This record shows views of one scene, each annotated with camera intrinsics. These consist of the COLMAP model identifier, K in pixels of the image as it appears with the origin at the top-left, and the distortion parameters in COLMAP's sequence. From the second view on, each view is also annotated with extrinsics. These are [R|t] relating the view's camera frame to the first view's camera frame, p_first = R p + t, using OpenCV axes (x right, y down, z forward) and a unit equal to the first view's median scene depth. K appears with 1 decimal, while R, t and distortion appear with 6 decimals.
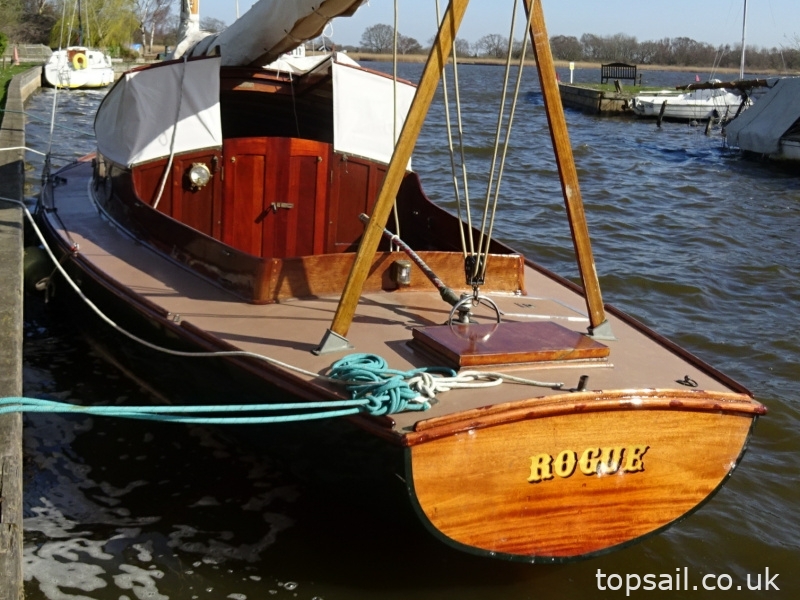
lens RADIAL K [[958.3, 0, 400.0], [0, 958.3, 300.0], [0, 0, 1]] dist [0.004698, 0.012695]
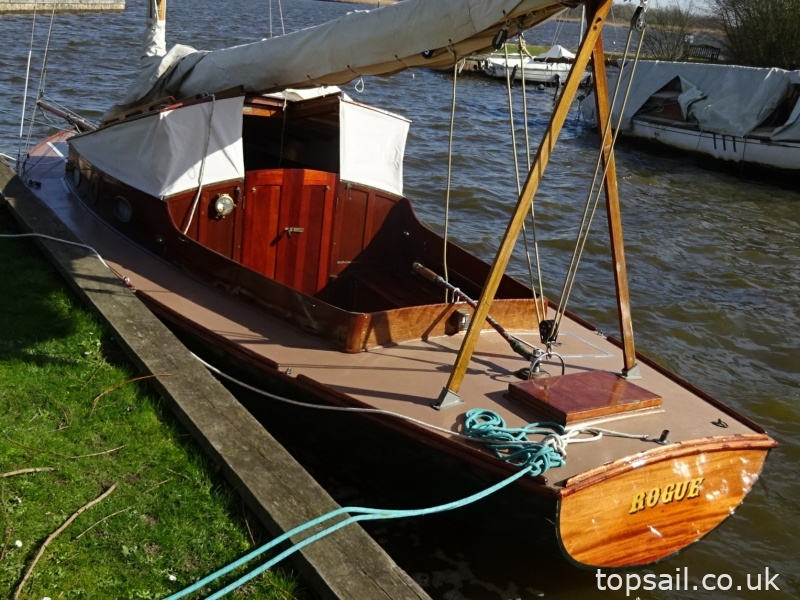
lens RADIAL K [[958.3, 0, 400.0], [0, 958.3, 300.0], [0, 0, 1]] dist [0.004698, 0.012695]
pose [[0.975273, -0.015589, 0.220453, -0.261183], [-0.004970, 0.995710, 0.092398, -0.127002], [-0.220948, -0.091209, 0.971011, -0.108391]]
